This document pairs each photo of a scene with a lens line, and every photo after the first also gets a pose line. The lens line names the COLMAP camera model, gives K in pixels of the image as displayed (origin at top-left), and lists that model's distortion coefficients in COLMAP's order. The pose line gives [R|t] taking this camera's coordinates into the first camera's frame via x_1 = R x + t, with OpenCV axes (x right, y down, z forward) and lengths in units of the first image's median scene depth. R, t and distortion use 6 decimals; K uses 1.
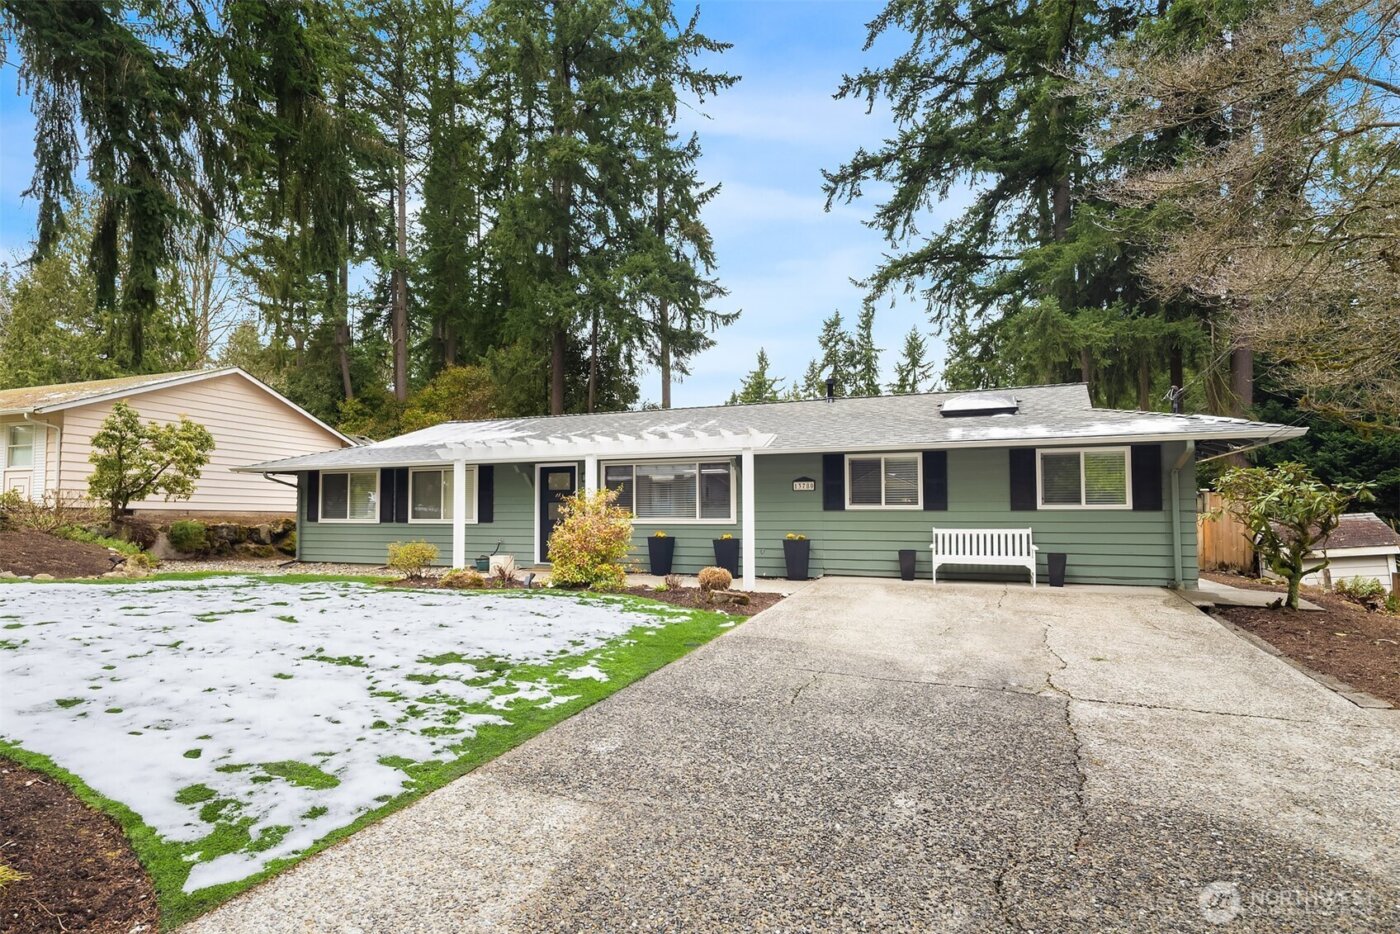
lens RADIAL K [[686.0, 0, 699.9], [0, 686.0, 509.1], [0, 0, 1]] dist [0.000719, 0.000087]
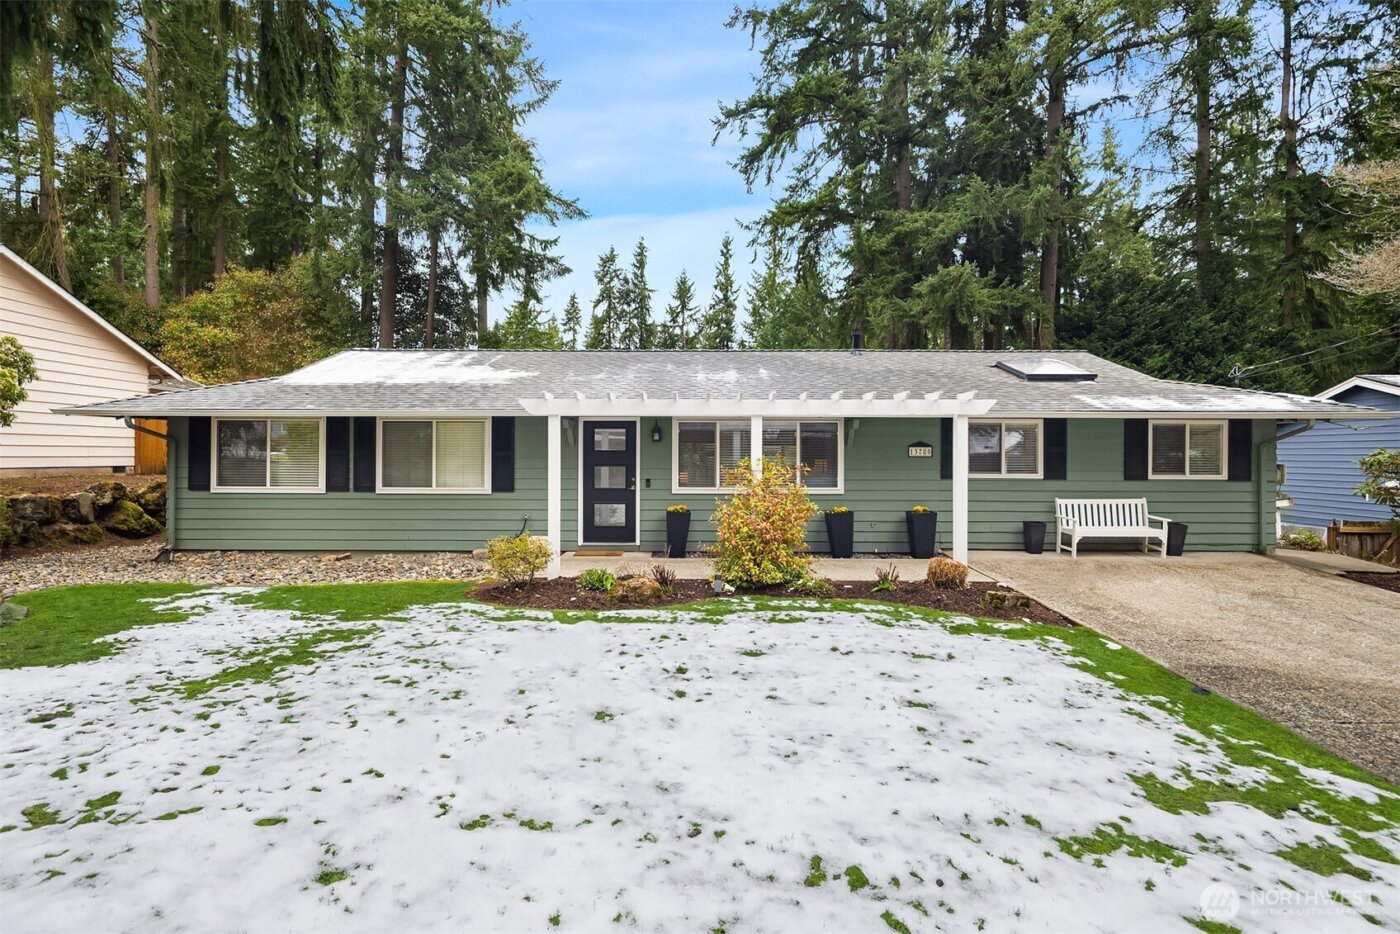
lens RADIAL K [[680.2, 0, 700.0], [0, 680.2, 467.0], [0, 0, 1]] dist [0.000487, 0.000053]
pose [[0.936171, -0.002794, 0.351534, -0.338176], [-0.009408, 0.999411, 0.032999, -0.031269], [-0.351419, -0.034200, 0.935593, 0.202944]]
